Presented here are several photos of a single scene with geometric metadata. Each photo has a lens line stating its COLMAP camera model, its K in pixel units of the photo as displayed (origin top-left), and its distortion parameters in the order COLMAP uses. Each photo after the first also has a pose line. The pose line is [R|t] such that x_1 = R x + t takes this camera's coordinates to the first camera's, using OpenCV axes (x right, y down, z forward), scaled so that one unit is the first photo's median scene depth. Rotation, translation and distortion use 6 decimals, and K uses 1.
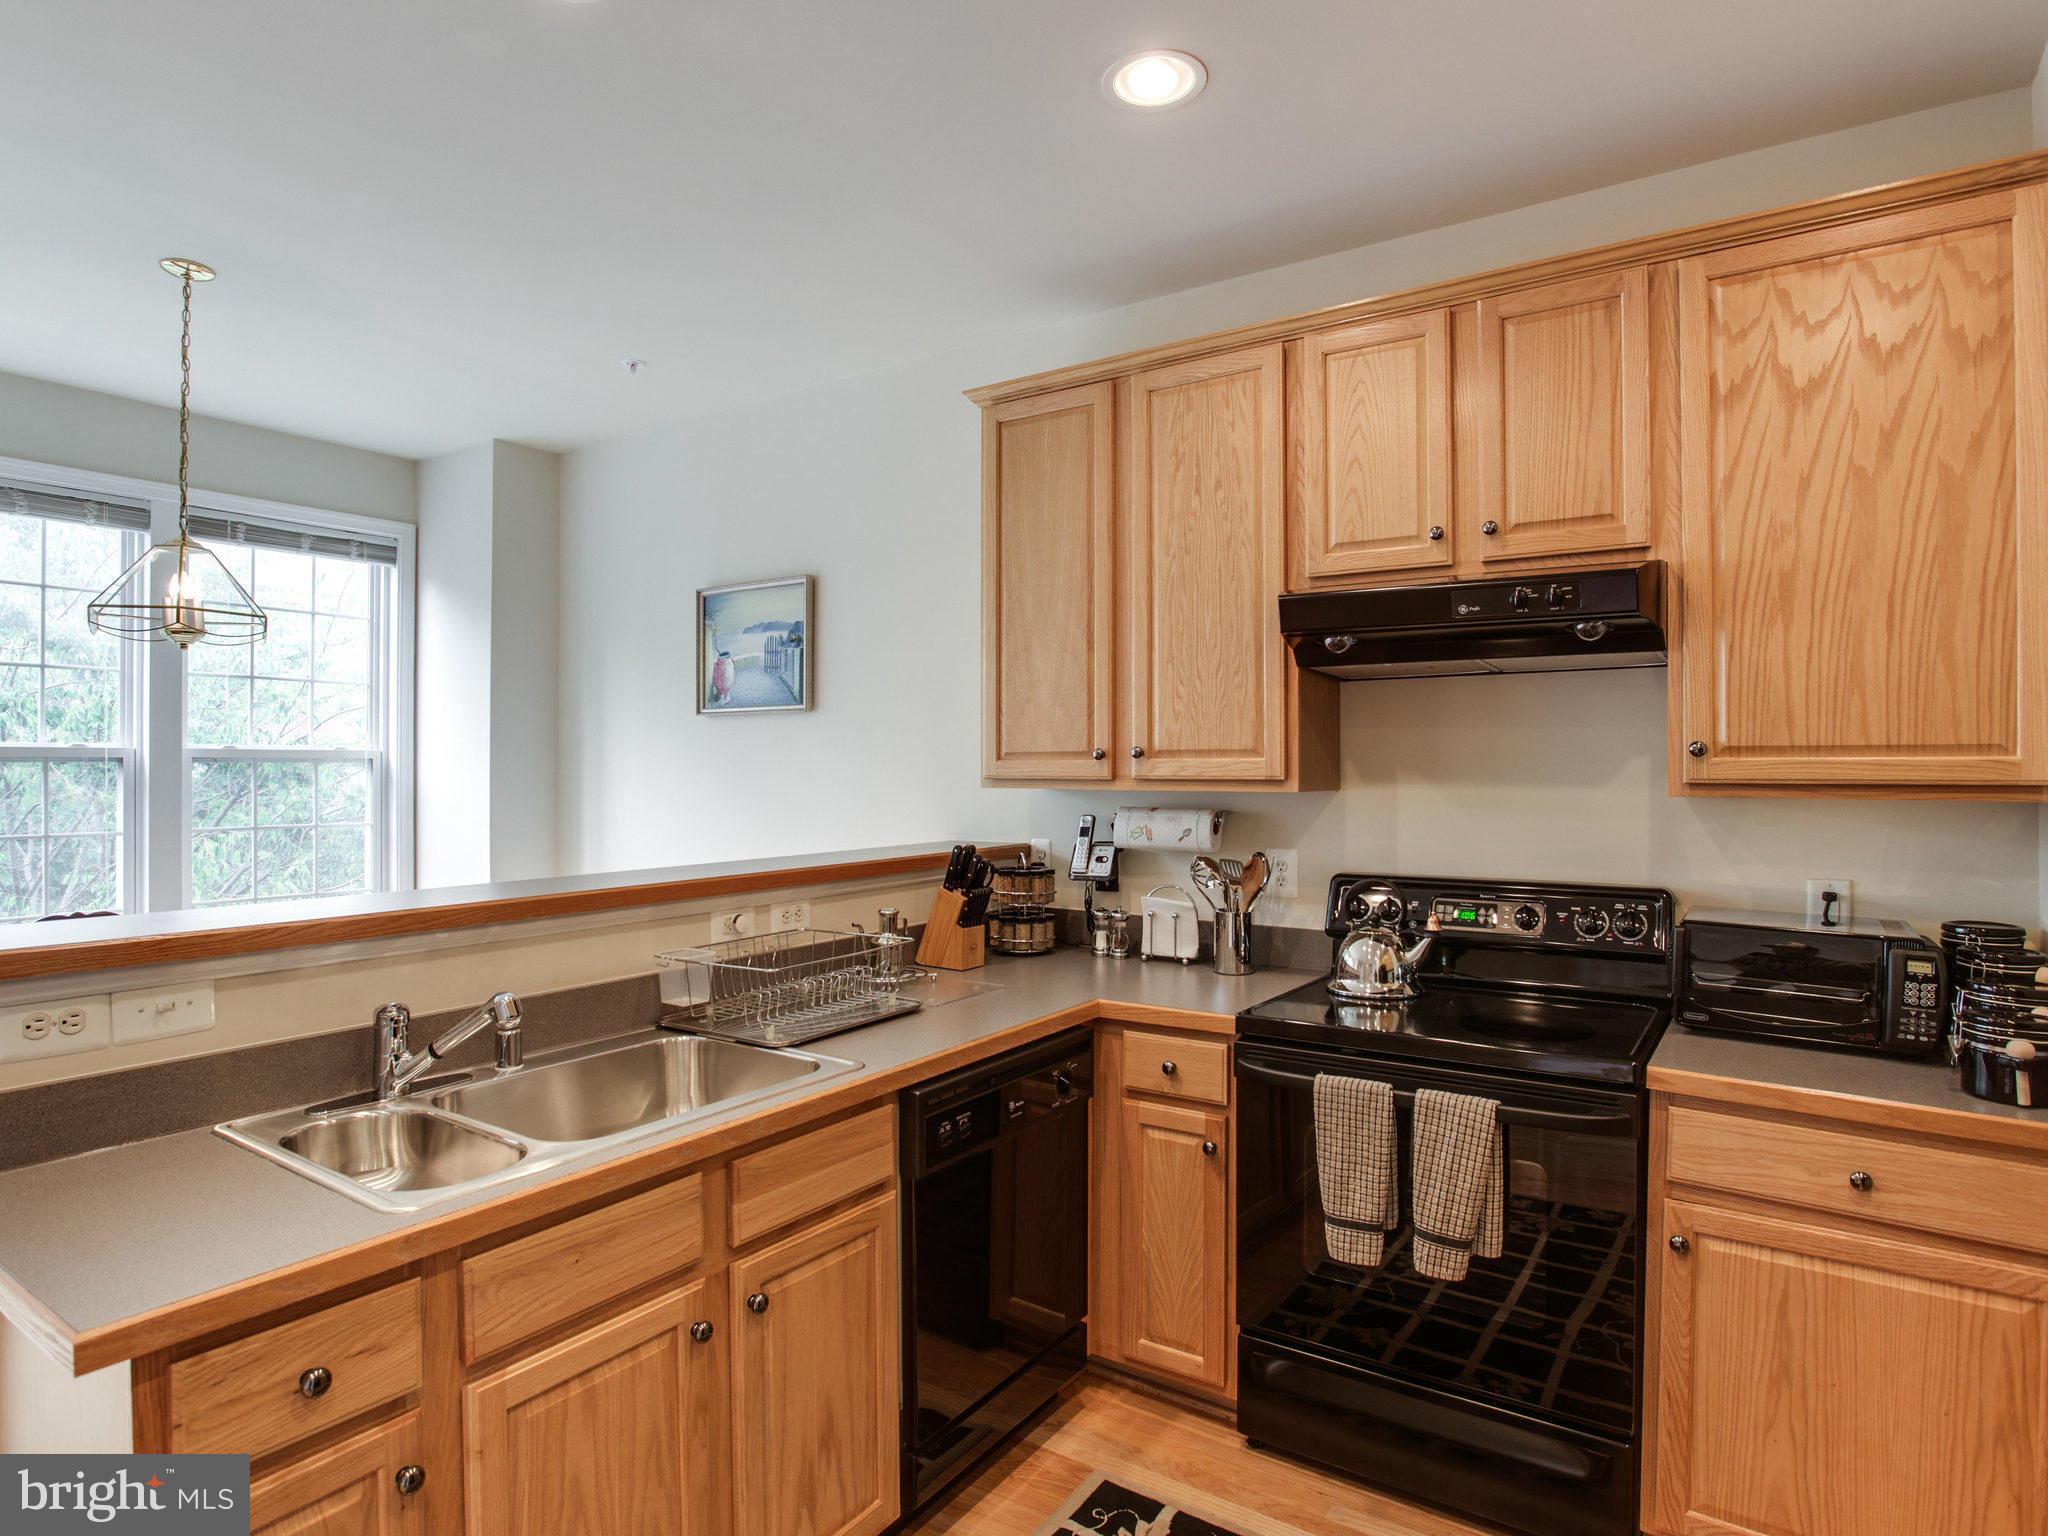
lens RADIAL K [[1154.3, 0, 1036.1], [0, 1154.3, 764.3], [0, 0, 1]] dist [-0.057464, 0.023380]
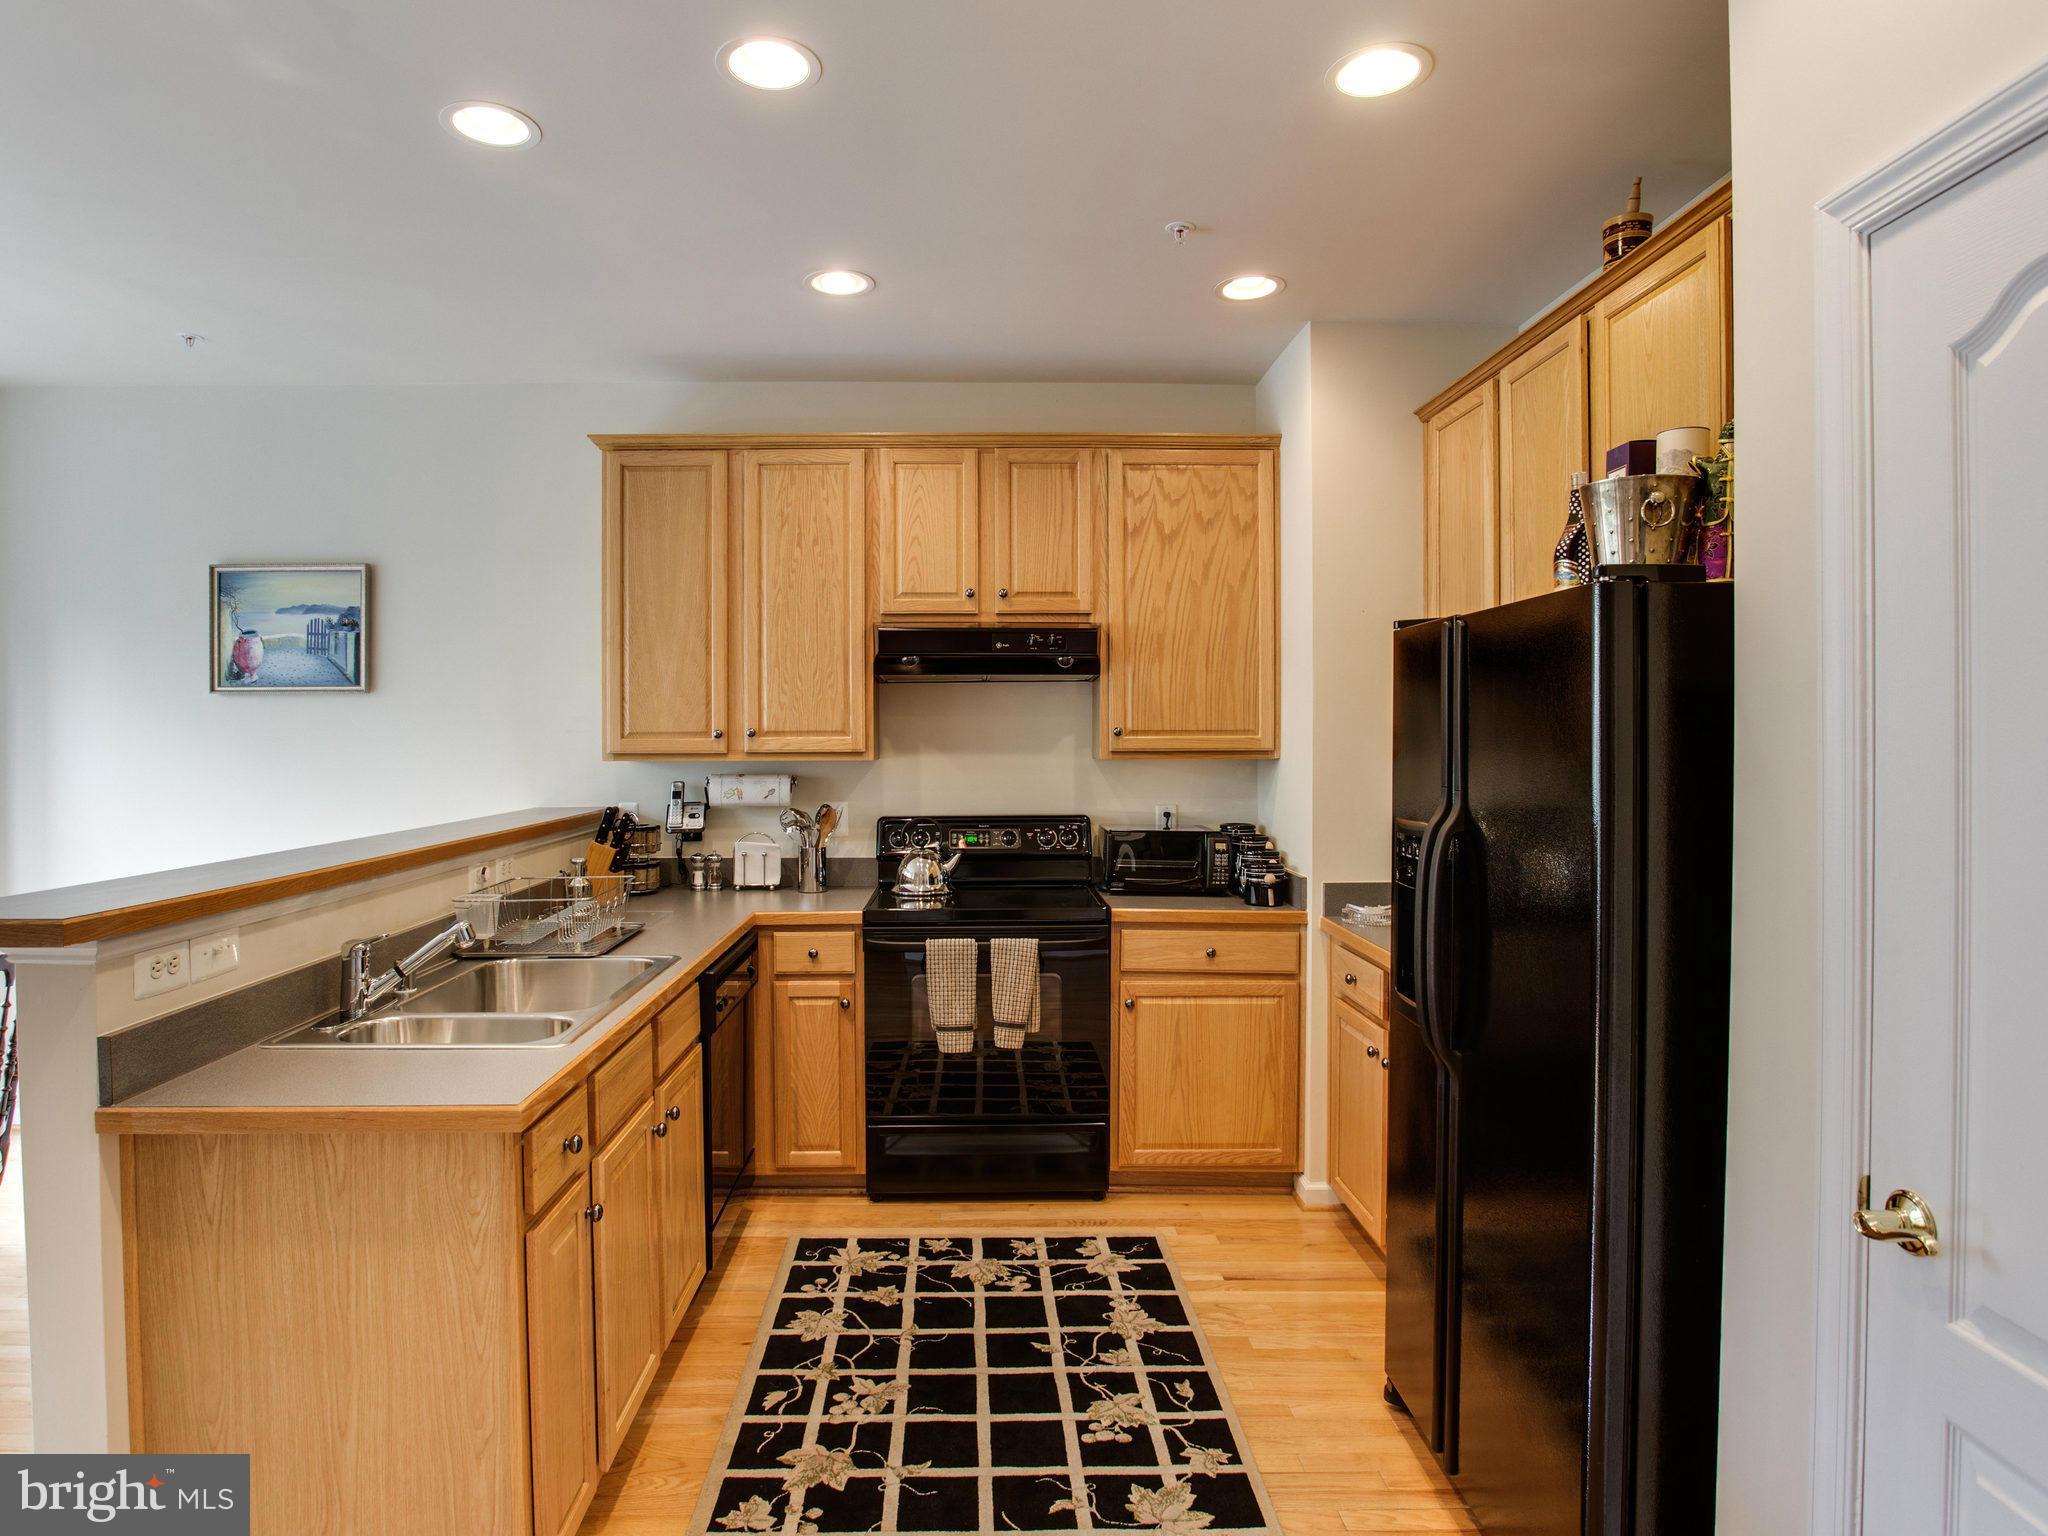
lens RADIAL K [[1163.5, 0, 1000.7], [0, 1163.5, 743.3], [0, 0, 1]] dist [-0.055684, 0.021063]
pose [[0.811918, -0.005394, 0.583747, -0.540720], [0.002965, 0.999983, 0.005116, -0.004704], [-0.583764, -0.002423, 0.811919, -0.312832]]
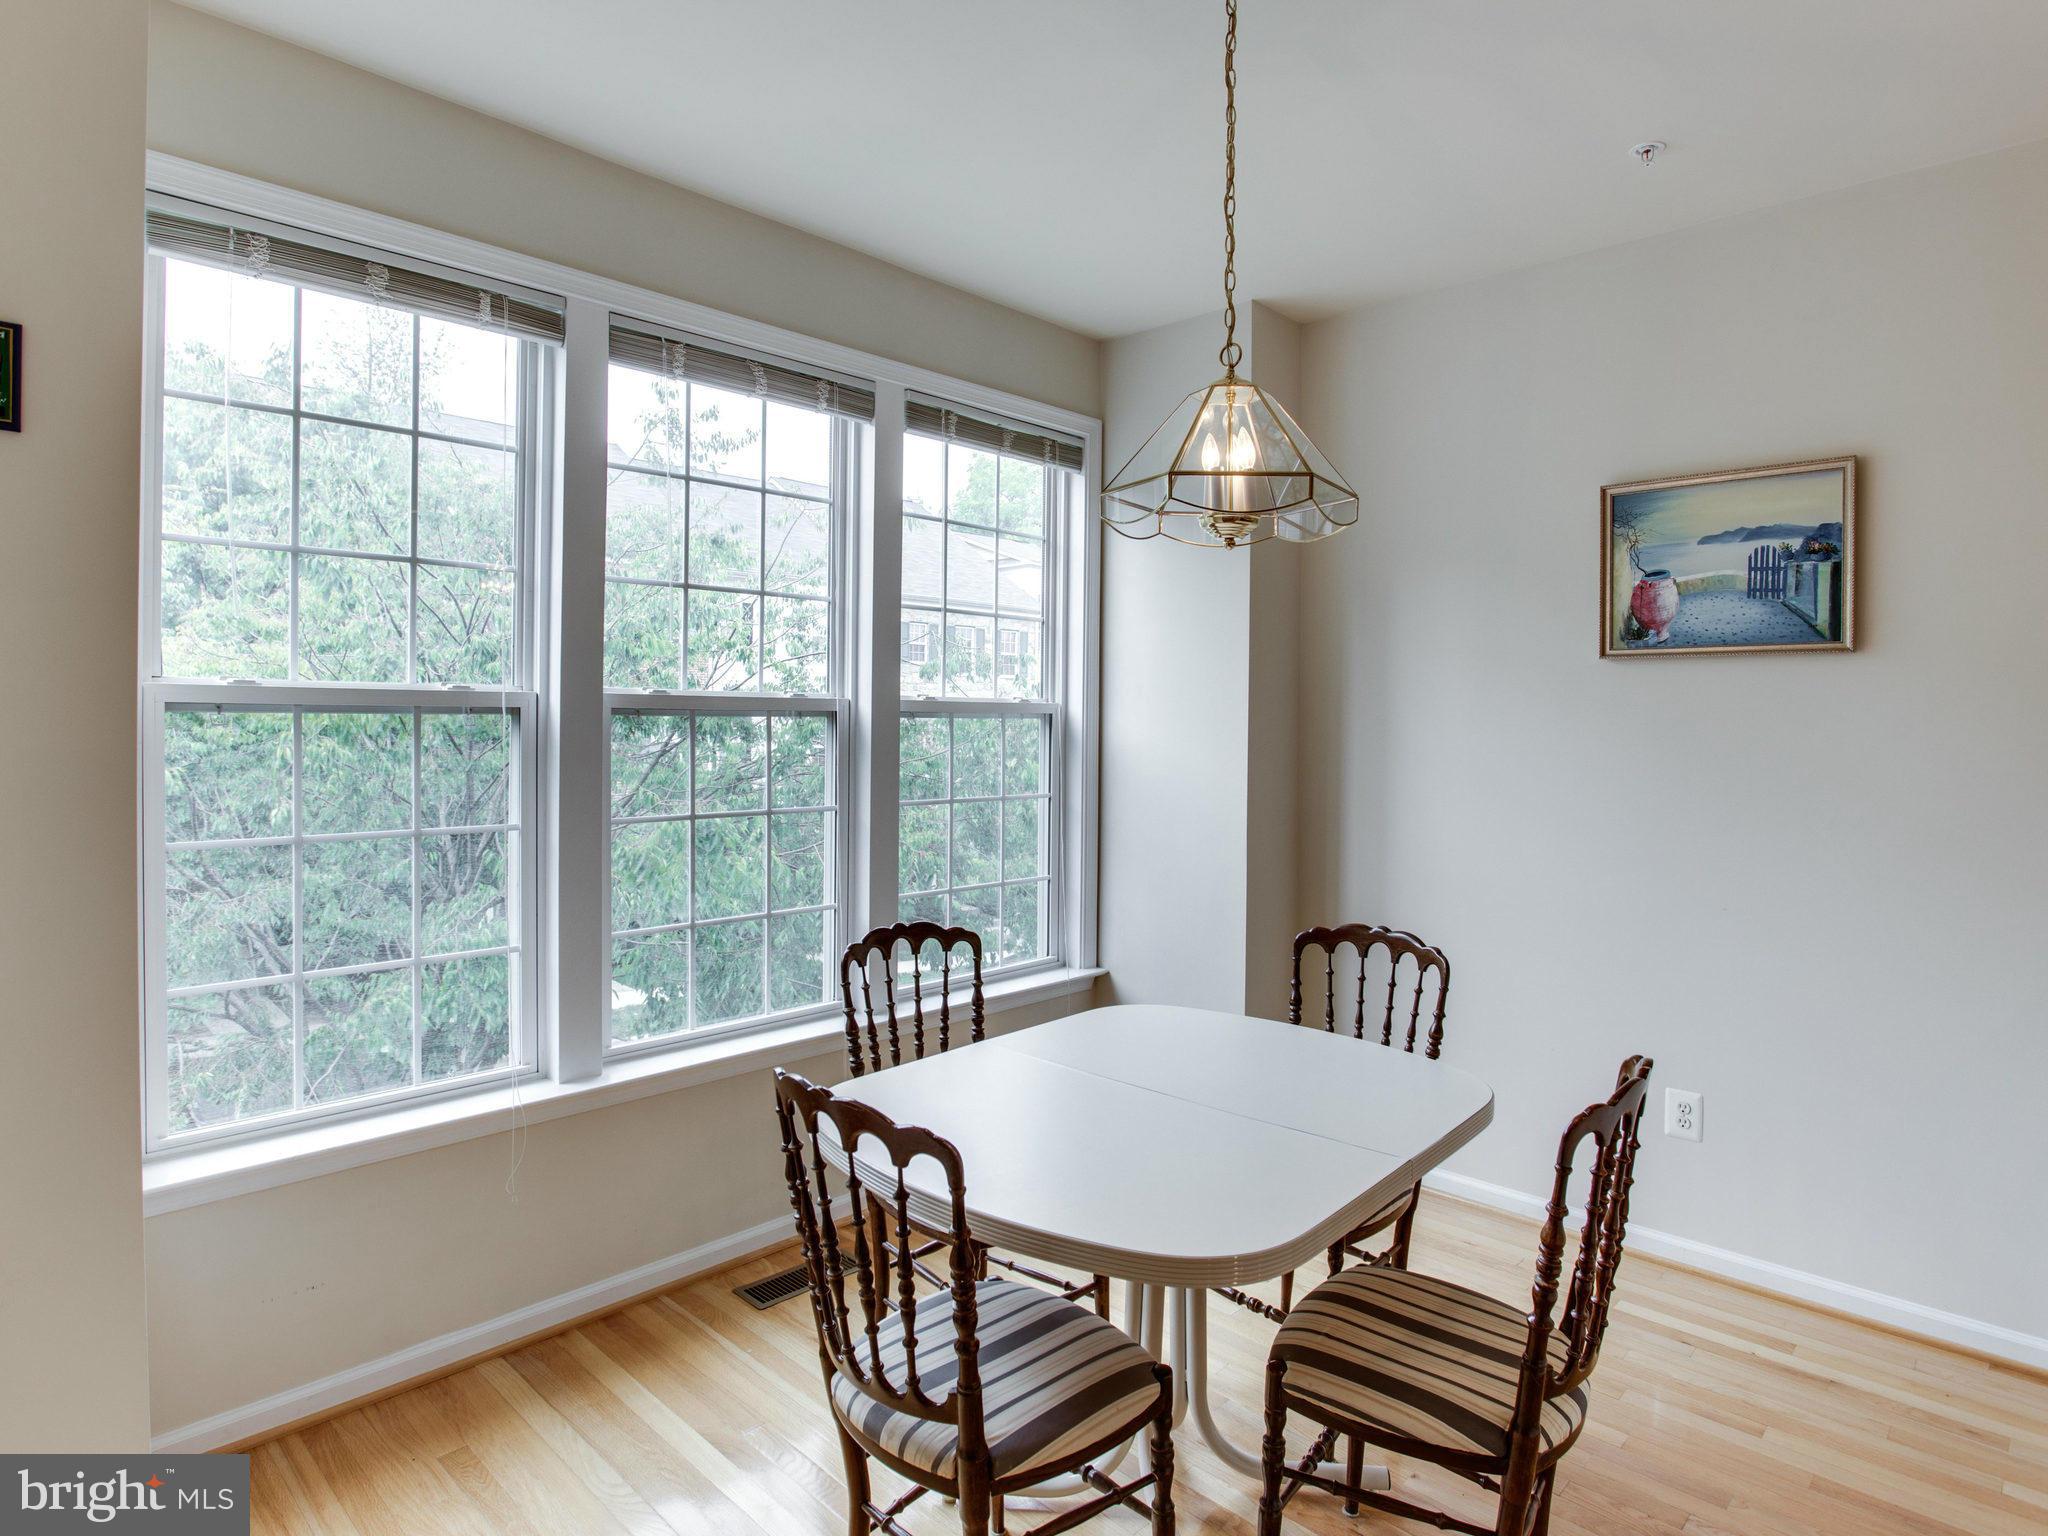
lens RADIAL K [[1163.5, 0, 1000.7], [0, 1163.5, 743.3], [0, 0, 1]] dist [-0.055684, 0.021063]
pose [[0.983316, 0.012486, -0.181477, -0.922405], [-0.008917, 0.999751, 0.020473, -0.000382], [0.181688, -0.018513, 0.983182, 0.363873]]
